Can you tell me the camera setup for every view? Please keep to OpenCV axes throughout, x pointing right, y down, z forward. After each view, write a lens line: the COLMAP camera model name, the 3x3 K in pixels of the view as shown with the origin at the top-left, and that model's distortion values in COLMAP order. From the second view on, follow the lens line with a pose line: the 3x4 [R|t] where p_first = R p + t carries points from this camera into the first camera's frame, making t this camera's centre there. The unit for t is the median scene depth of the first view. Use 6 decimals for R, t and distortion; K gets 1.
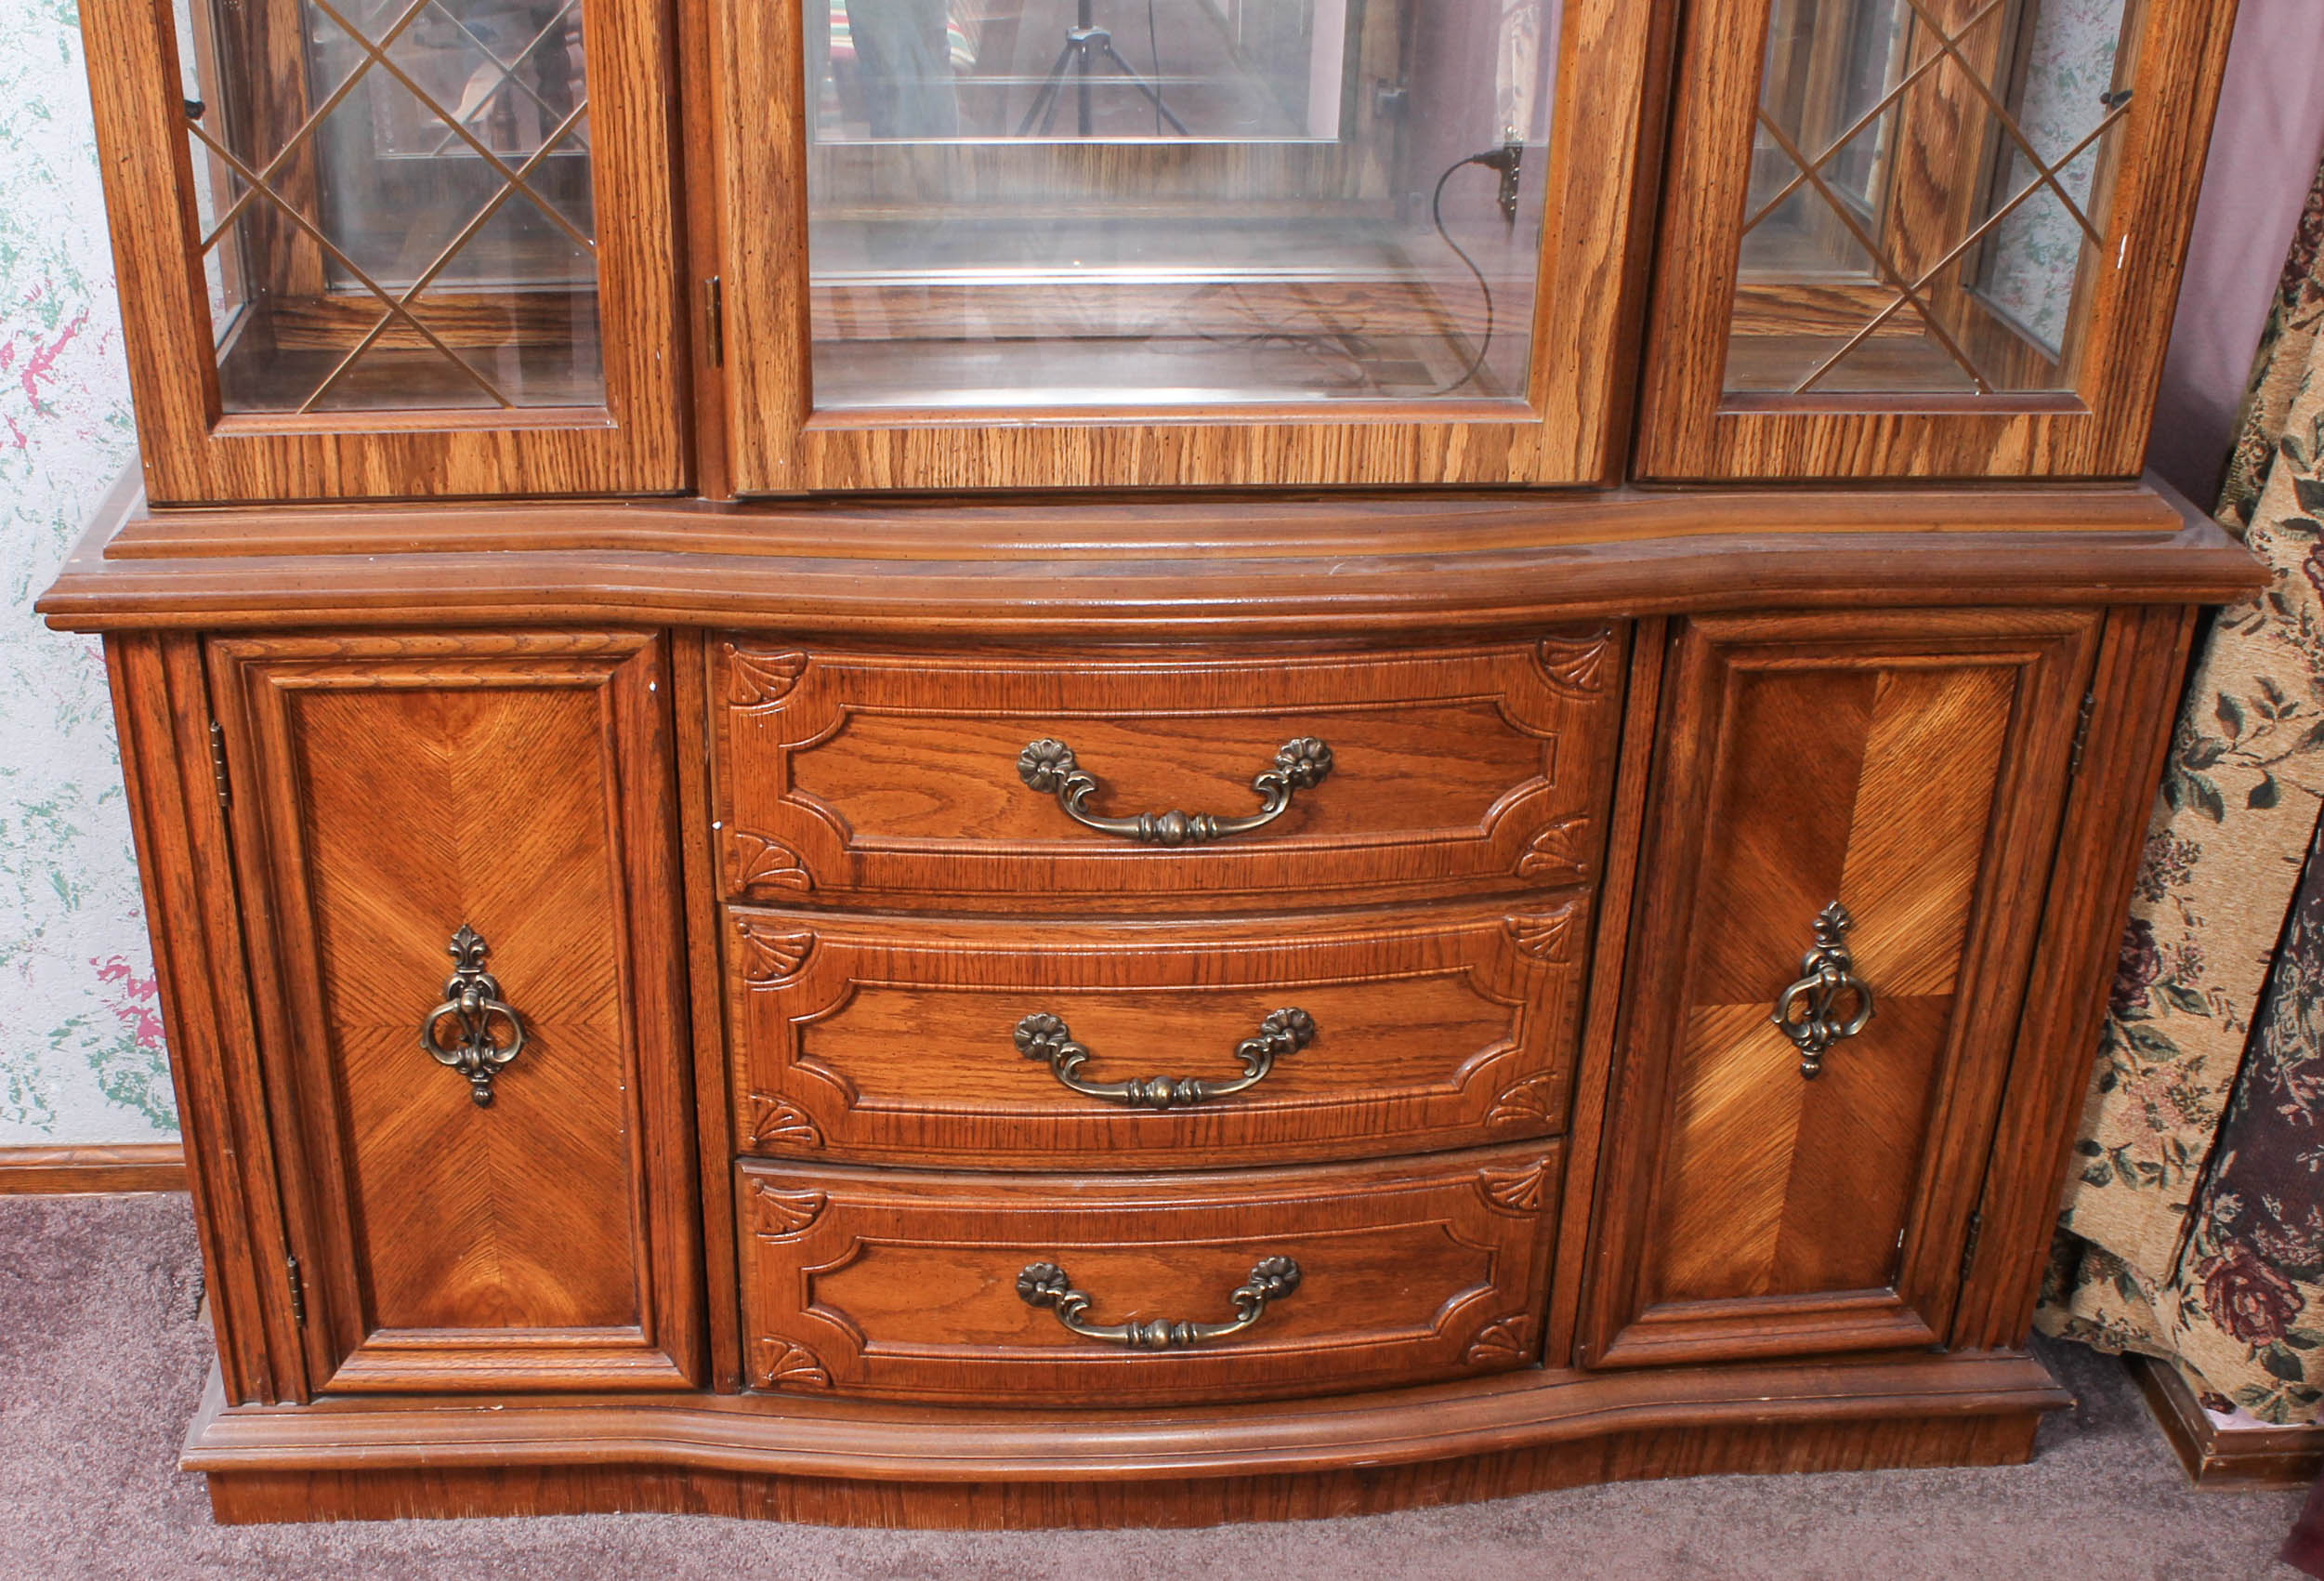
lens RADIAL K [[2825.3, 0, 1004.3], [0, 2825.3, 1004.9], [0, 0, 1]] dist [-0.155282, 0.176279]
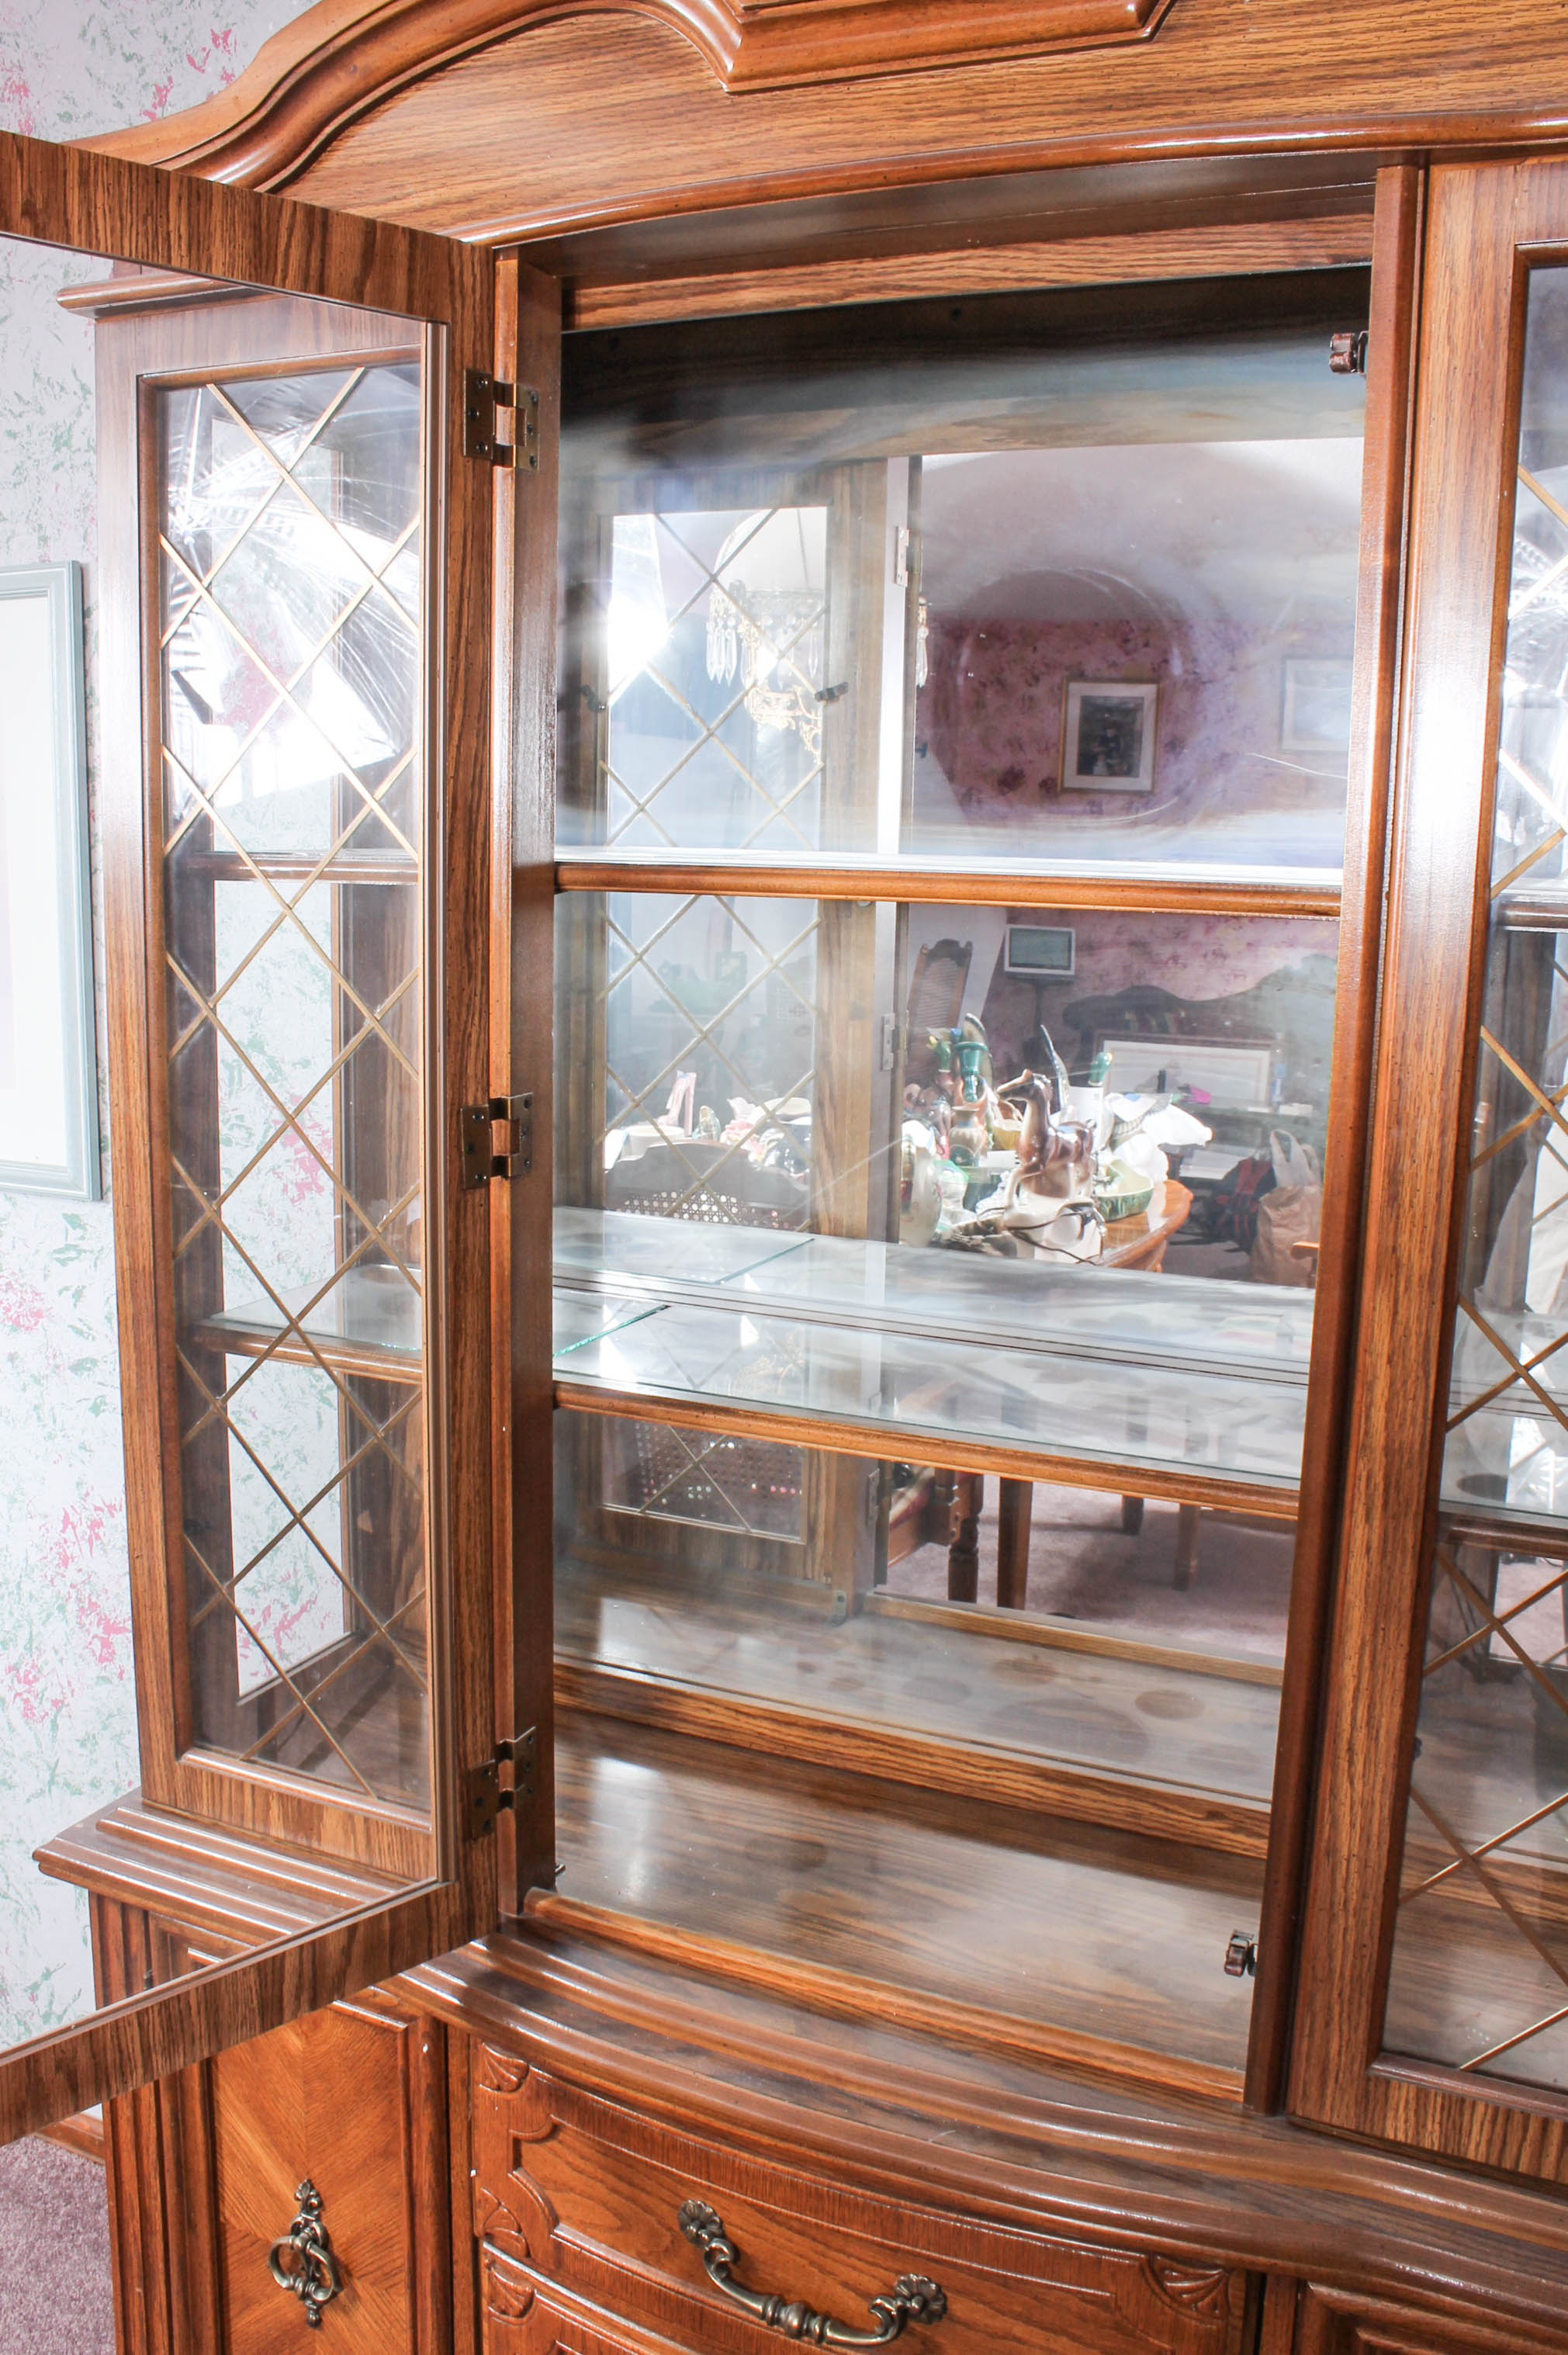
lens RADIAL K [[2027.3, 0, 750.3], [0, 2027.3, 1174.2], [0, 0, 1]] dist [-0.159656, 0.129160]
pose [[0.880127, 0.093356, -0.465469, 0.348924], [-0.251046, 0.923692, -0.289428, -0.246546], [0.402930, 0.371588, 0.836403, 0.209282]]
